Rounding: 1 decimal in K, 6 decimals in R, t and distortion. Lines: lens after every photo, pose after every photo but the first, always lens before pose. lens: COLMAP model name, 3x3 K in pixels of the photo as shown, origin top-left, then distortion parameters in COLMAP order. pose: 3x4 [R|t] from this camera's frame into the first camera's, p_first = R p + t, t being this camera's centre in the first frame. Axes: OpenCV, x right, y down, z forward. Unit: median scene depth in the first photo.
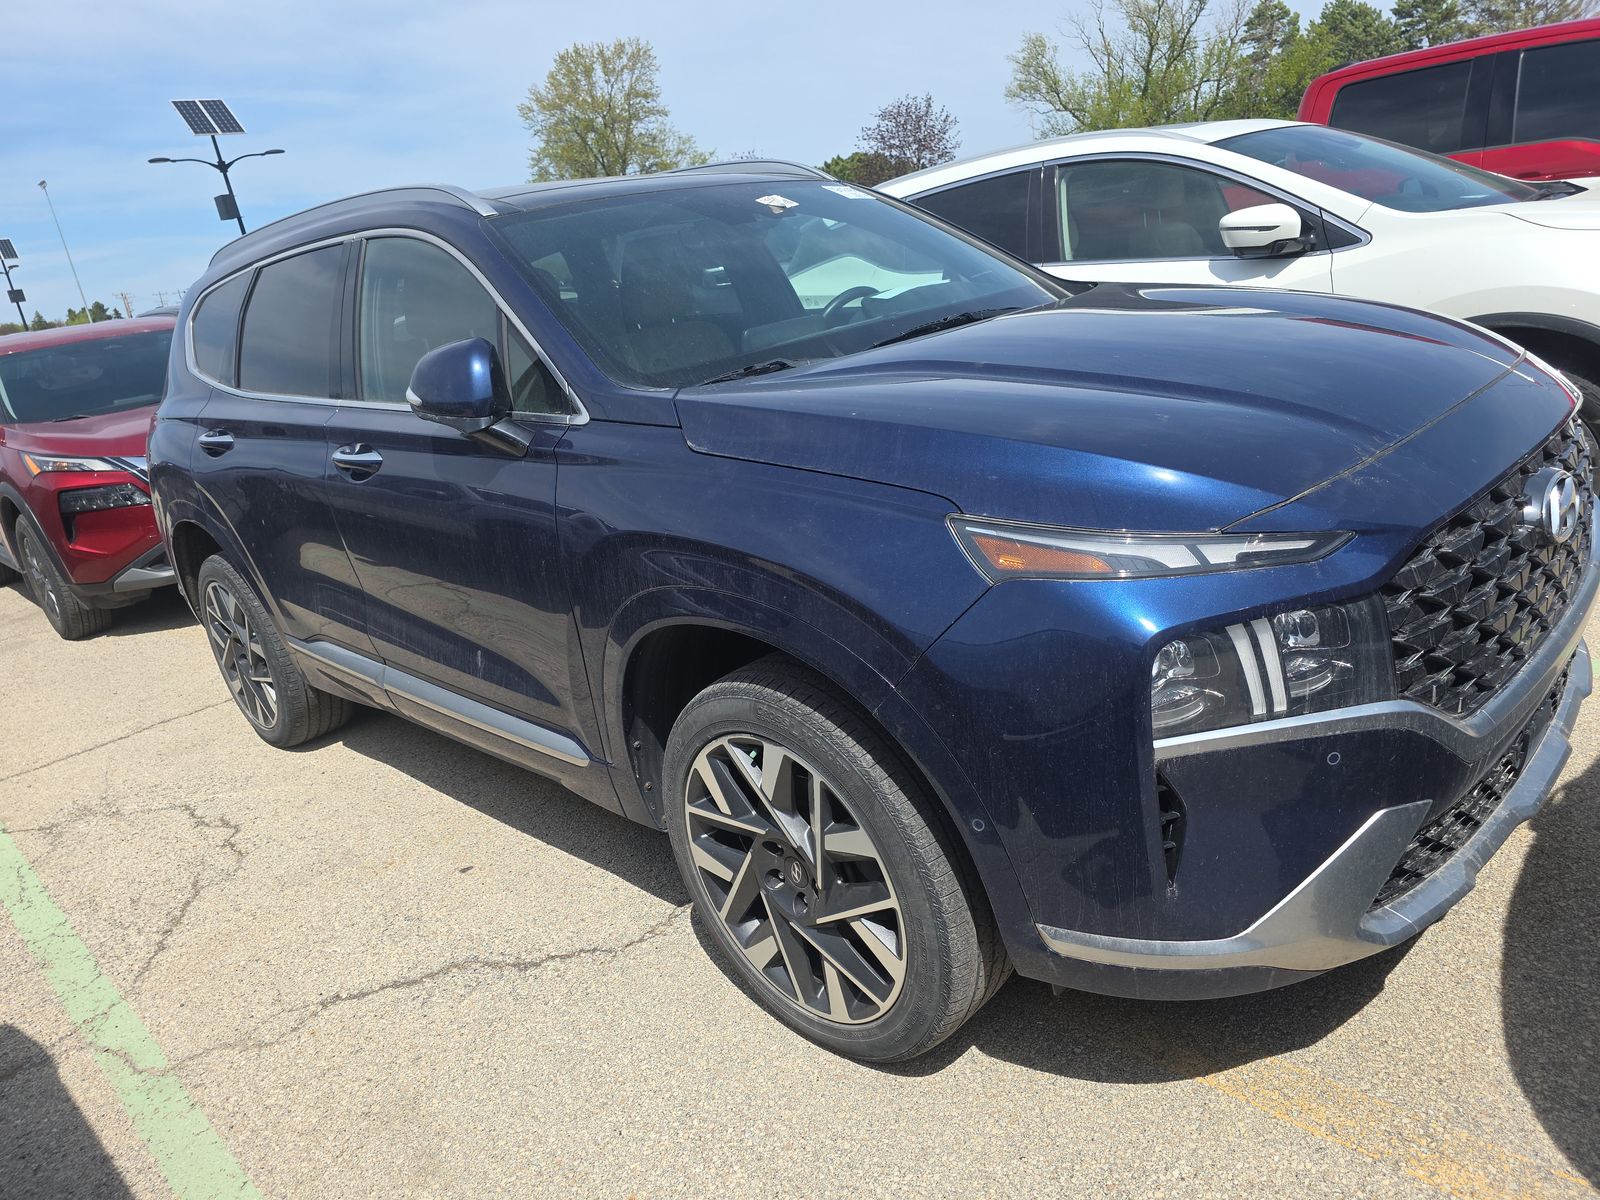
lens RADIAL K [[1103.9, 0, 779.7], [0, 1103.9, 630.8], [0, 0, 1]] dist [0.060049, -0.062027]
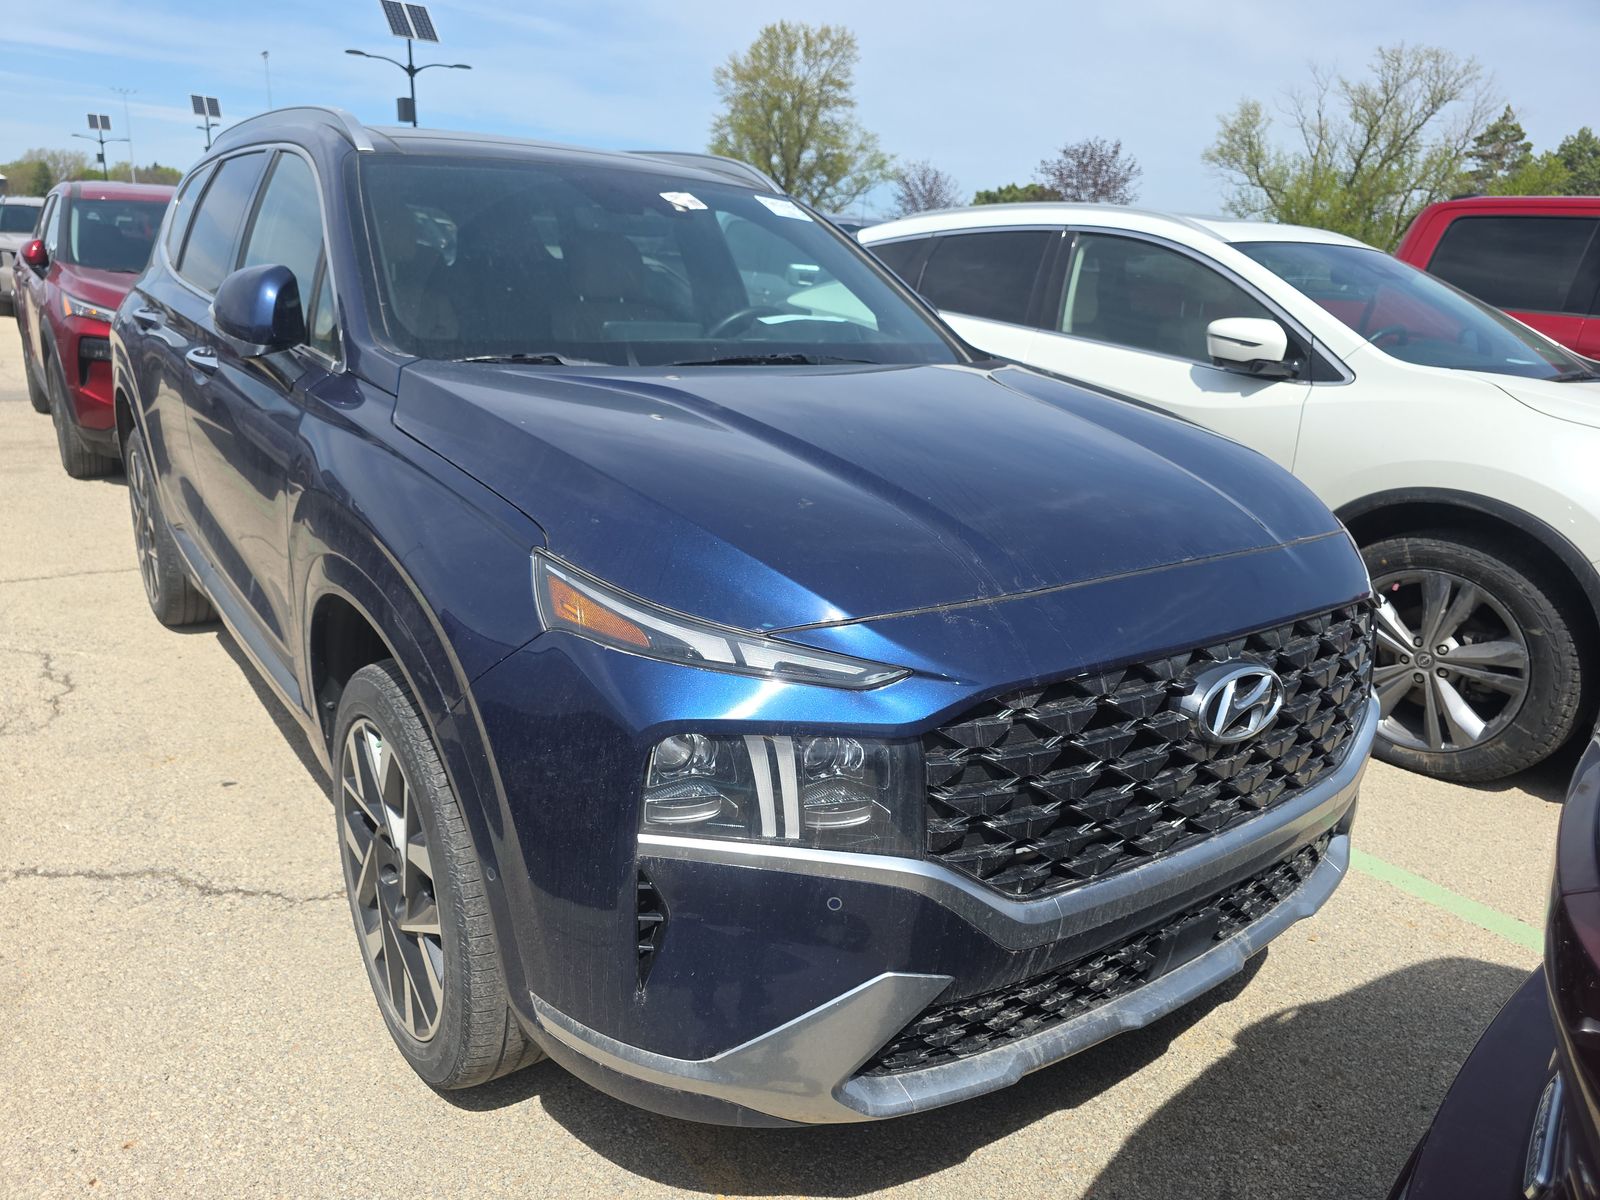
lens RADIAL K [[1103.9, 0, 724.8], [0, 1103.9, 638.3], [0, 0, 1]] dist [0.060049, -0.062027]
pose [[0.964097, 0.247278, -0.096800, 0.230712], [-0.246138, 0.968944, 0.023736, -0.050814], [0.099663, 0.000943, 0.995021, 0.041857]]
